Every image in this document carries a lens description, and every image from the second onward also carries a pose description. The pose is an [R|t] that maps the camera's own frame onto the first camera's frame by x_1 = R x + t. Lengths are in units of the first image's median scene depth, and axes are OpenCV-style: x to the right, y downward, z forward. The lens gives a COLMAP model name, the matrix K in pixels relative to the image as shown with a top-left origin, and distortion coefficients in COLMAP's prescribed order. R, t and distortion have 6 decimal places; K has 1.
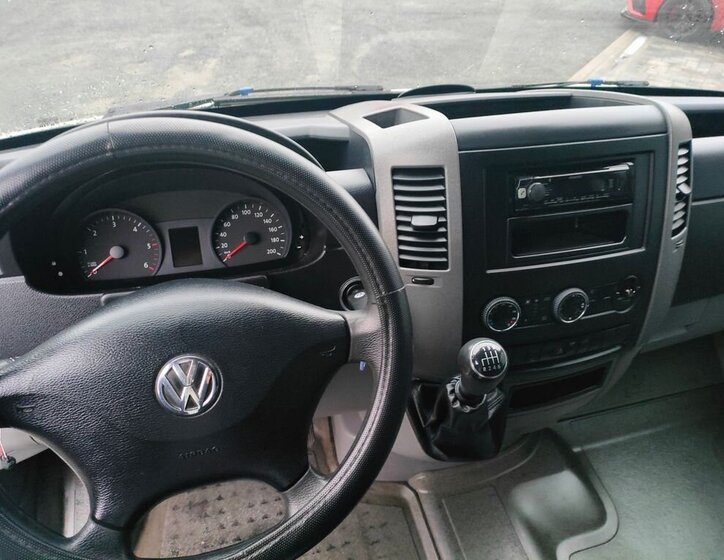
lens RADIAL K [[545.0, 0, 362.0], [0, 545.0, 280.0], [0, 0, 1]] dist [0.036697, 0.002335]
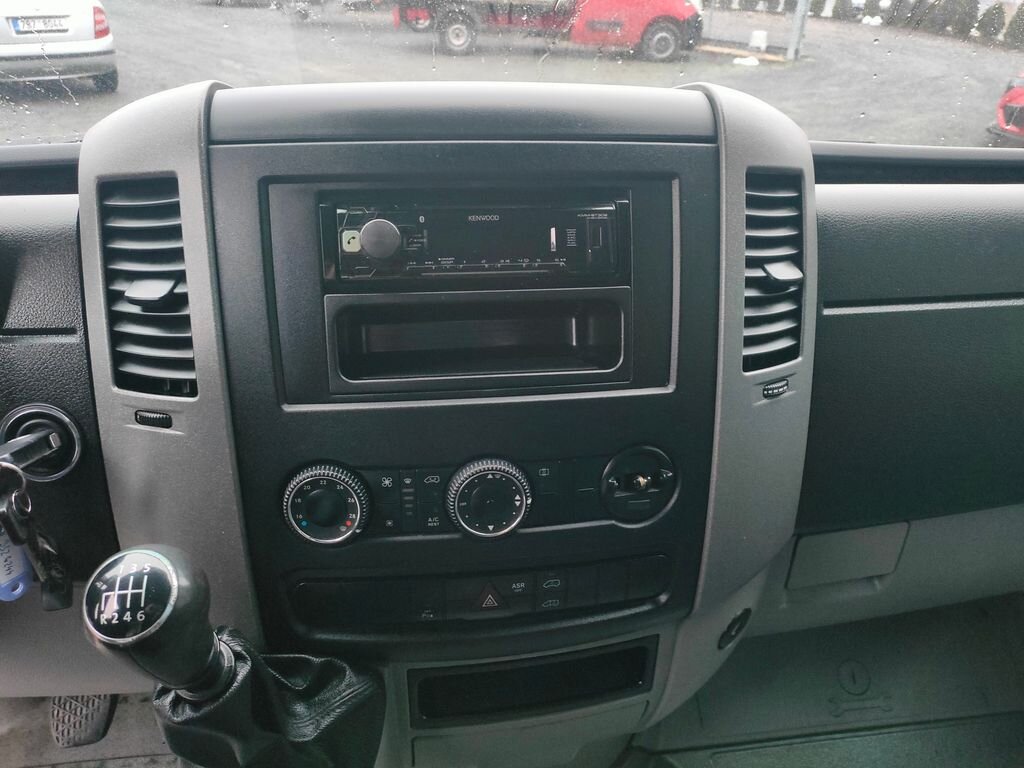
lens RADIAL K [[739.6, 0, 512.0], [0, 739.6, 384.0], [0, 0, 1]] dist [0.064545, -0.061610]
pose [[0.985708, 0.054123, -0.159529, 0.500211], [-0.075716, 0.988281, -0.132547, 0.032933], [0.150486, 0.142731, 0.978254, 0.391615]]
